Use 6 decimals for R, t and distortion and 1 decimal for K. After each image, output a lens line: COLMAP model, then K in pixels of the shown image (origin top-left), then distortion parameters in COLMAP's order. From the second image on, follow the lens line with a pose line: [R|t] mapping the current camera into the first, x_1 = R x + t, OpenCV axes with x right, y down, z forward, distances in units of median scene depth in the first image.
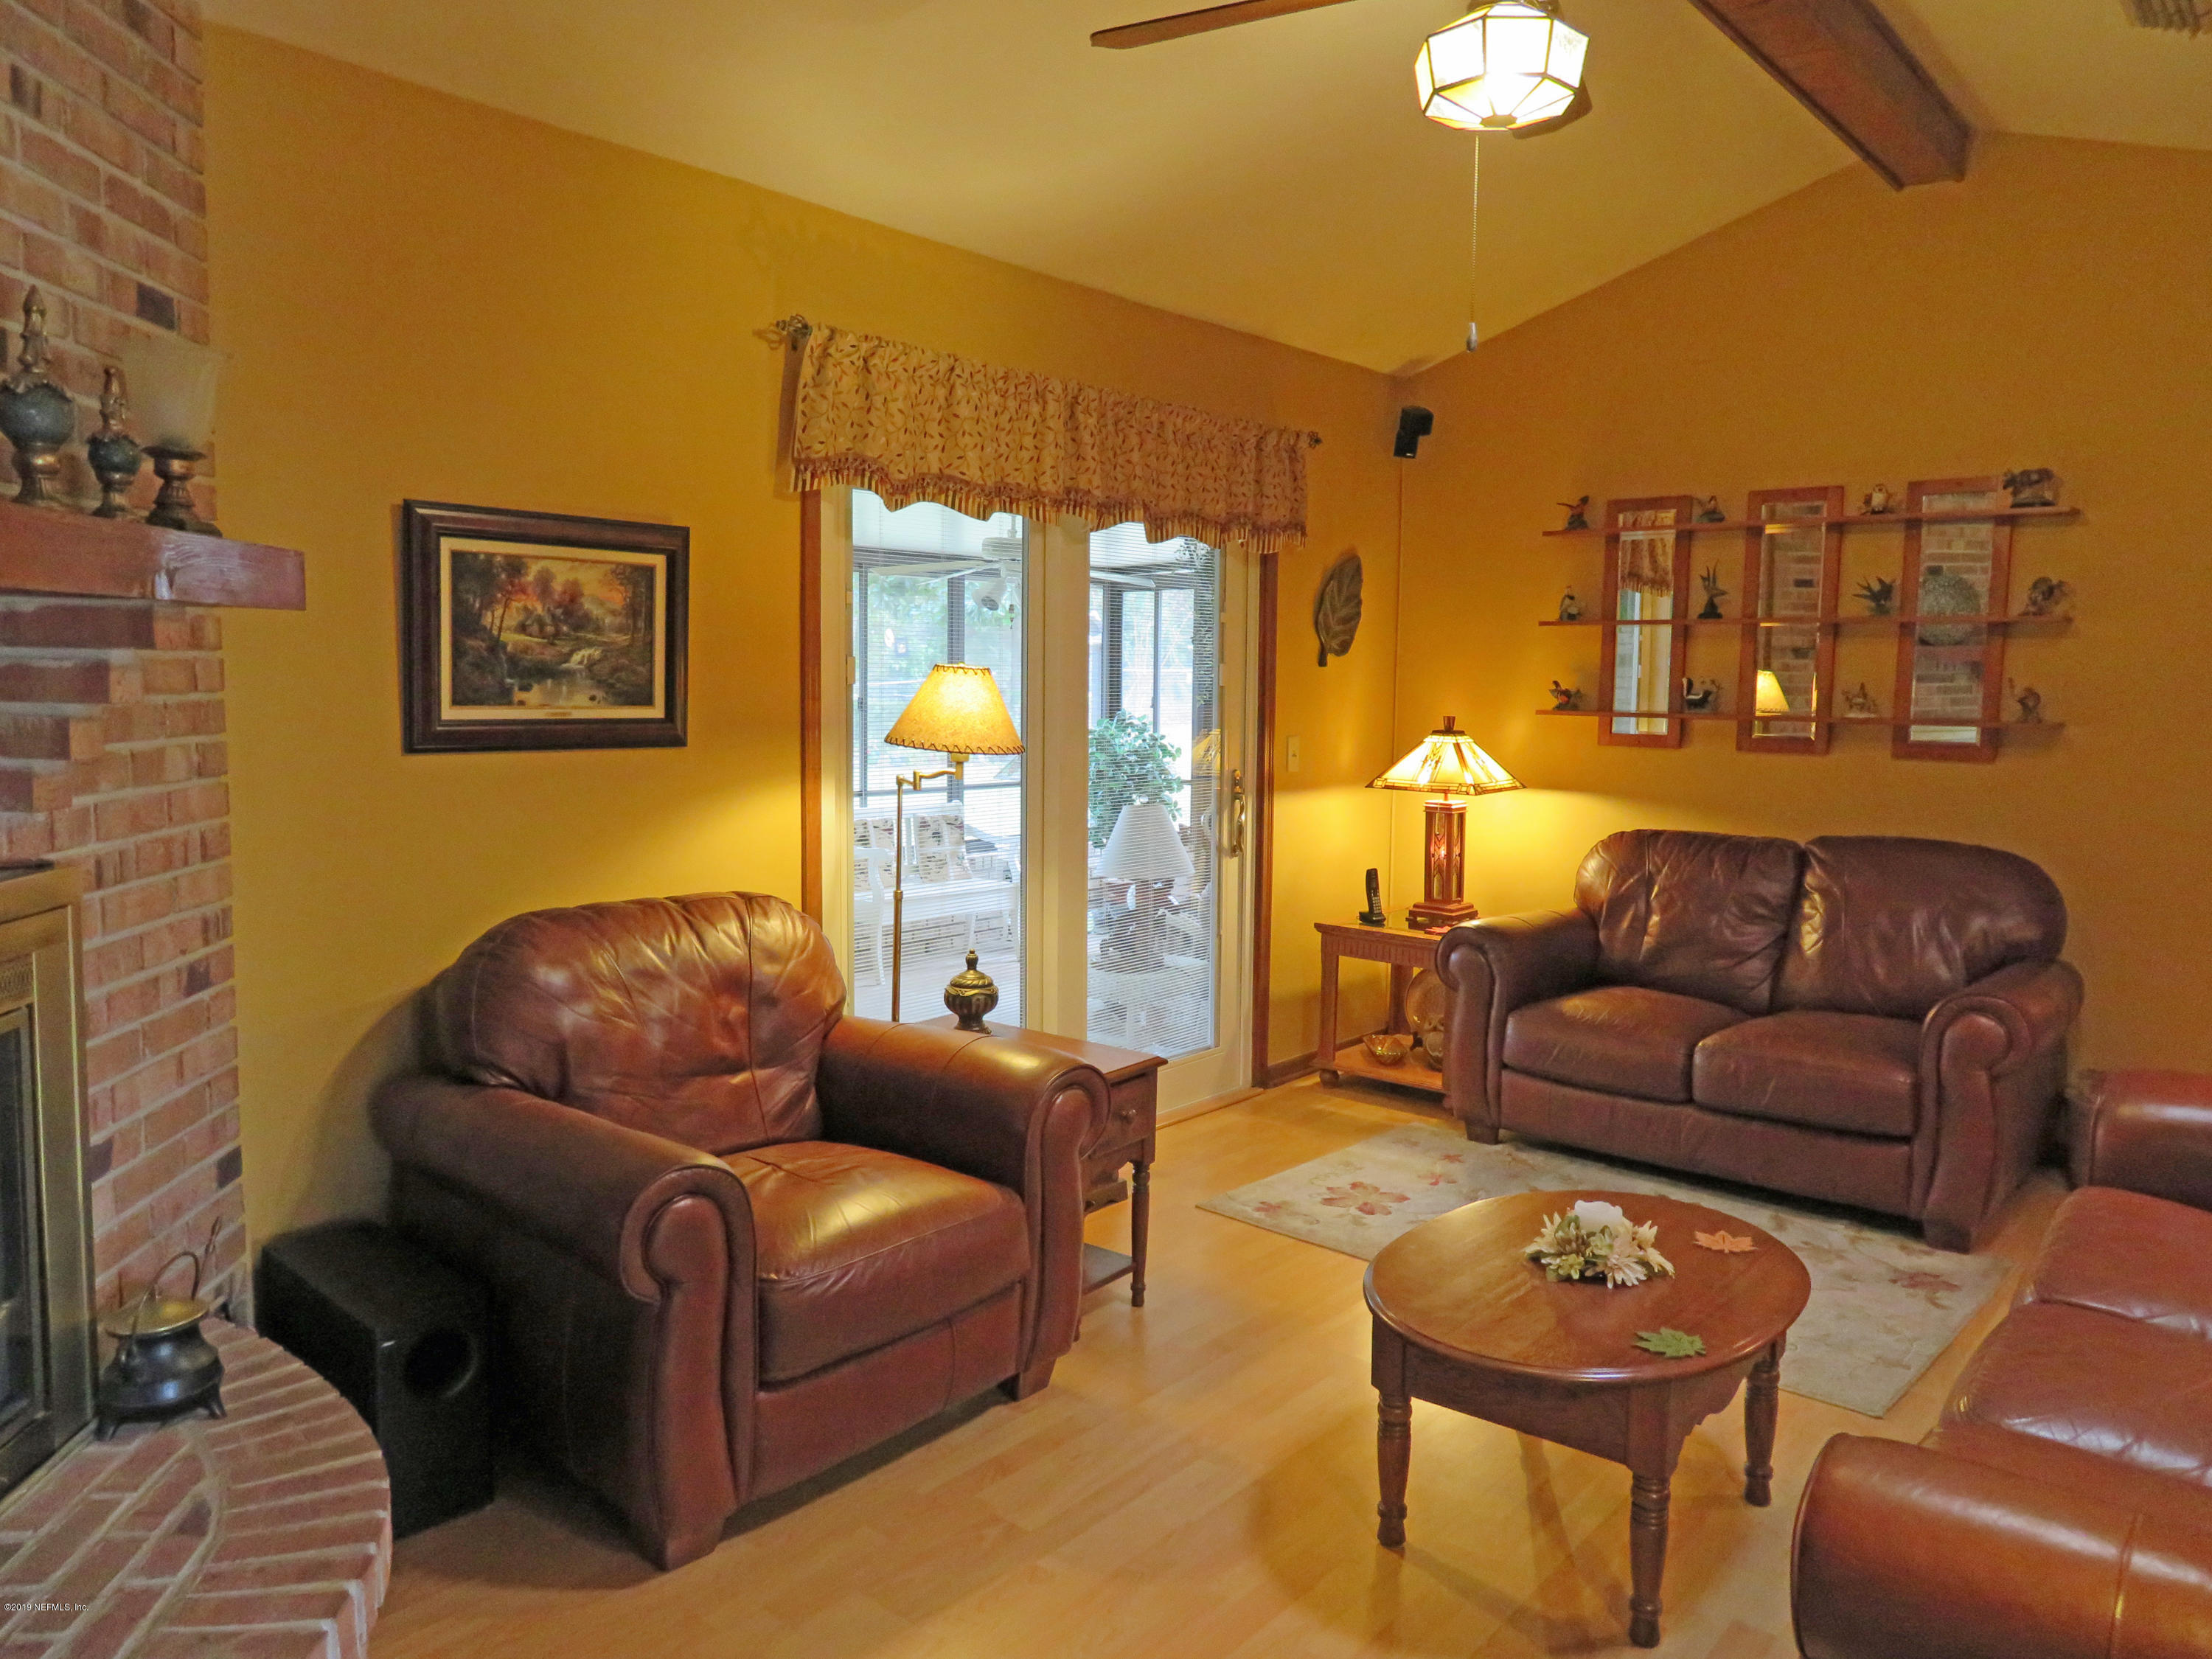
lens RADIAL K [[1580.6, 0, 1105.2], [0, 1580.6, 825.5], [0, 0, 1]] dist [-0.002970, 0.001786]
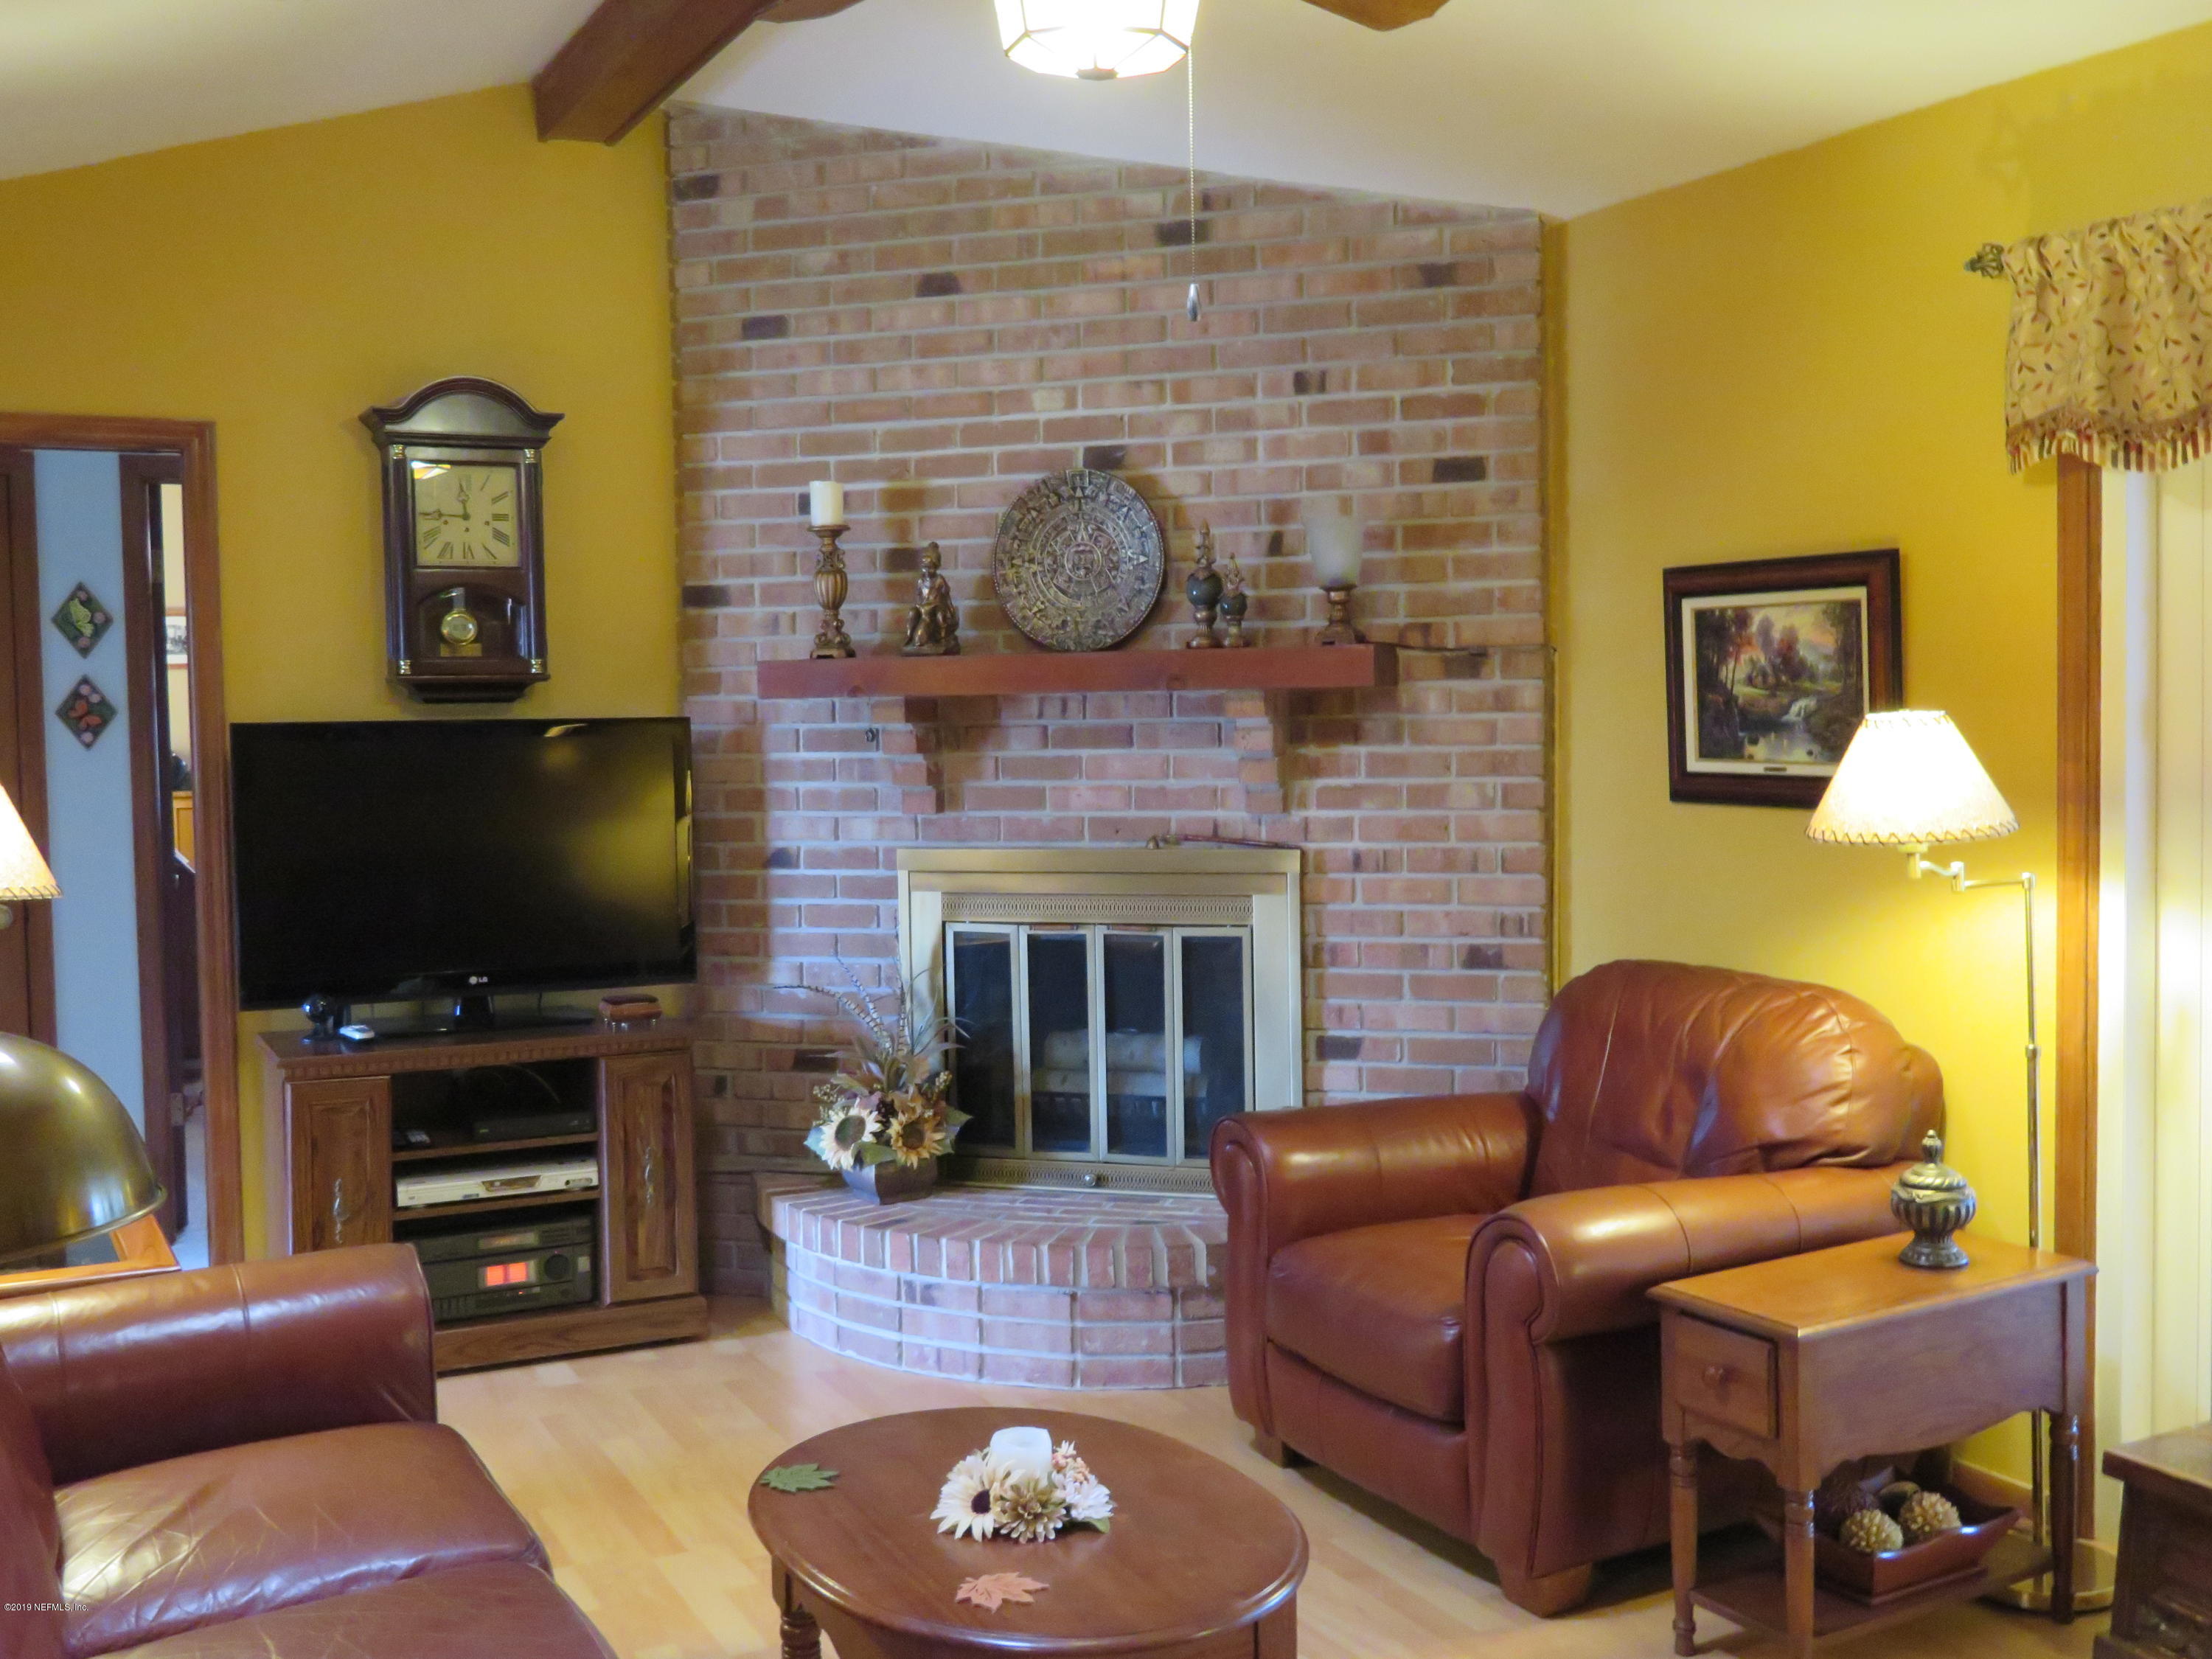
lens RADIAL K [[2082.0, 0, 1106.2], [0, 2082.0, 823.1], [0, 0, 1]] dist [-0.002041, 0.000000]
pose [[-0.347826, 0.043856, -0.936533, 0.968280], [-0.075079, 0.994394, 0.074450, -0.101990], [0.934548, 0.096210, -0.342584, 1.065820]]
